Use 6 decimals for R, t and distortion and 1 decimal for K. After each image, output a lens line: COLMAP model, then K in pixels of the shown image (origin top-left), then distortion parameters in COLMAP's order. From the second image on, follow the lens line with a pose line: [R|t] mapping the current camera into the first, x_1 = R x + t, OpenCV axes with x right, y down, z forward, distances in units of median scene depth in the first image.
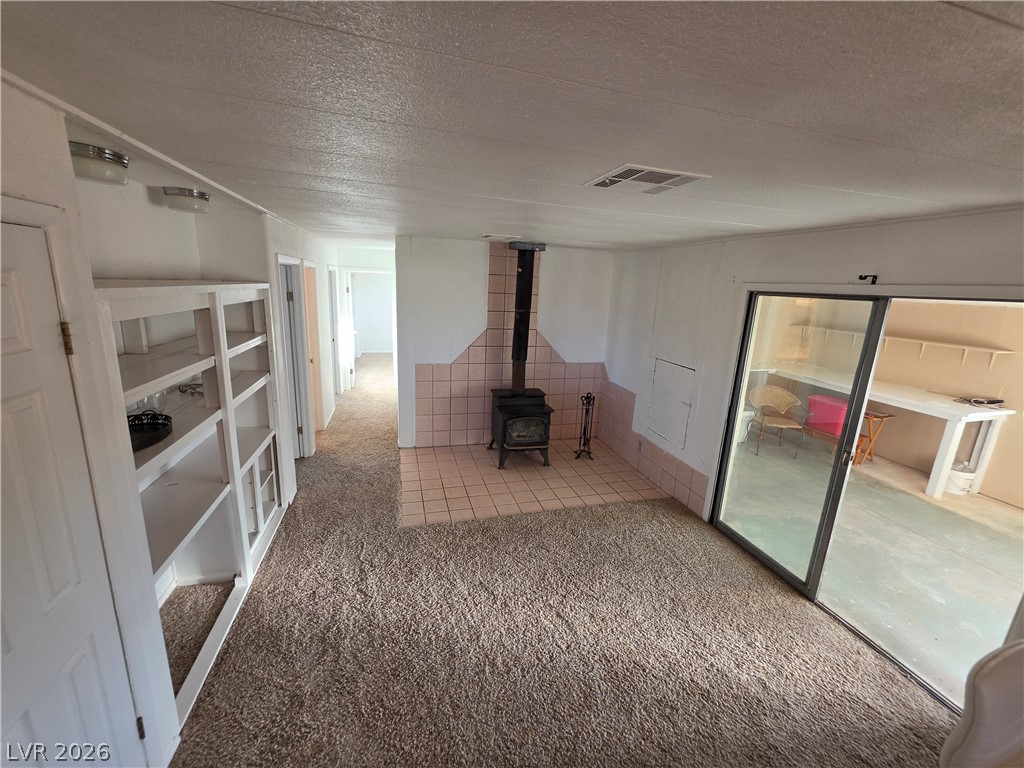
lens RADIAL K [[405.8, 0, 514.5], [0, 405.8, 377.5], [0, 0, 1]] dist [0.001359, 0.000171]
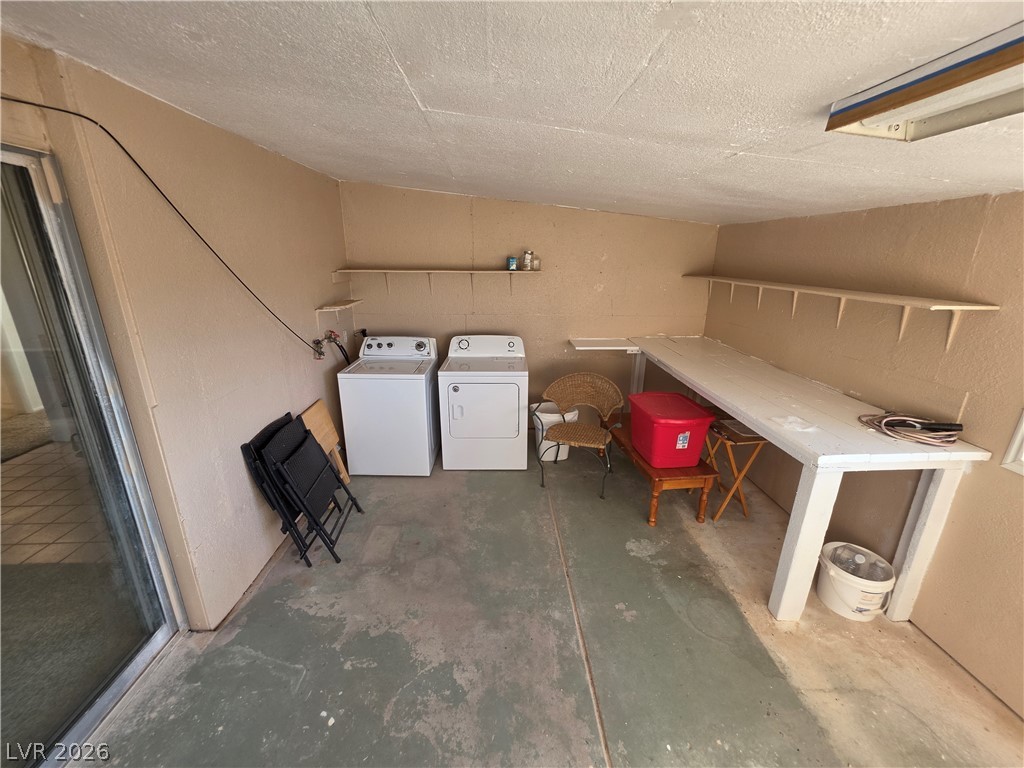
lens RADIAL K [[405.5, 0, 512.0], [0, 405.5, 384.0], [0, 0, 1]] dist [-0.002418, -0.000182]
pose [[0.973756, 0.031856, -0.225352, 0.841093], [-0.017098, 0.997597, 0.067143, -0.004781], [0.226949, -0.061528, 0.971961, 0.496994]]
